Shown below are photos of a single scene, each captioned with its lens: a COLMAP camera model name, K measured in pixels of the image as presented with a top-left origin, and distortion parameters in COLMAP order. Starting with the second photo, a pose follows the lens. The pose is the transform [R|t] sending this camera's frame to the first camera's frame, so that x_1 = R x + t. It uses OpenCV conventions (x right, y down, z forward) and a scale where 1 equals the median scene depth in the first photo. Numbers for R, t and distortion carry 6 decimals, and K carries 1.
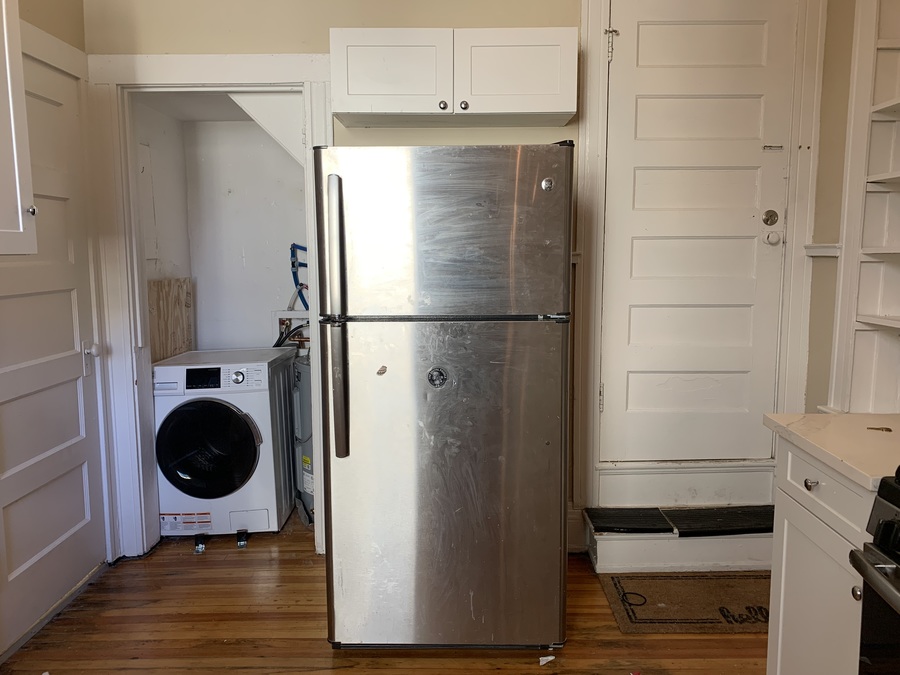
lens RADIAL K [[682.7, 0, 450.7], [0, 682.7, 337.6], [0, 0, 1]] dist [0.001453, -0.001175]
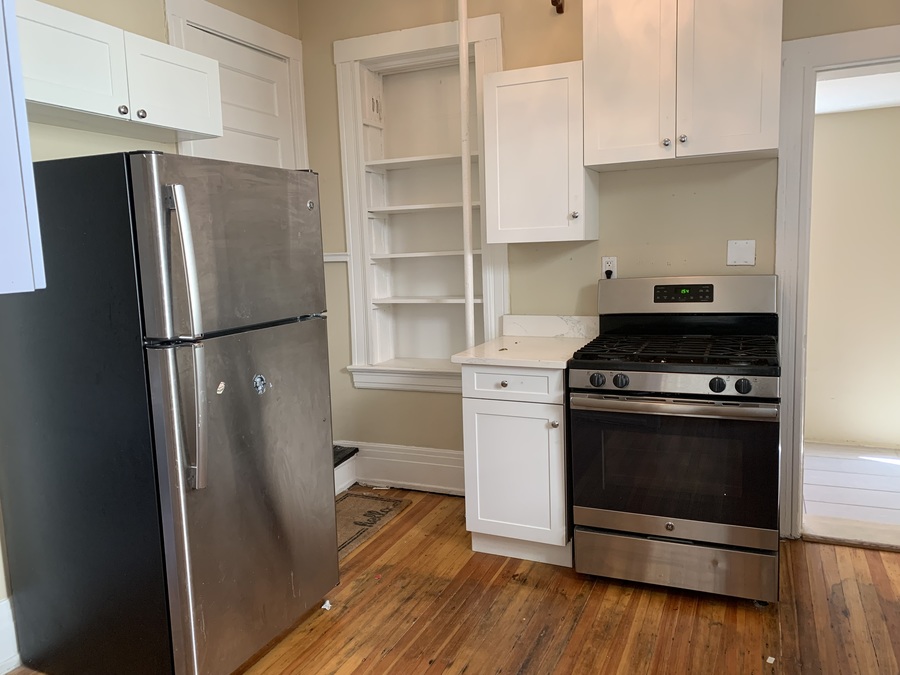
lens RADIAL K [[682.7, 0, 450.1], [0, 682.7, 334.9], [0, 0, 1]] dist [0.001453, -0.001175]
pose [[0.386637, -0.124793, 0.913750, -0.721899], [0.142215, 0.987019, 0.074624, -0.044386], [-0.911200, 0.101097, 0.399366, 0.254843]]
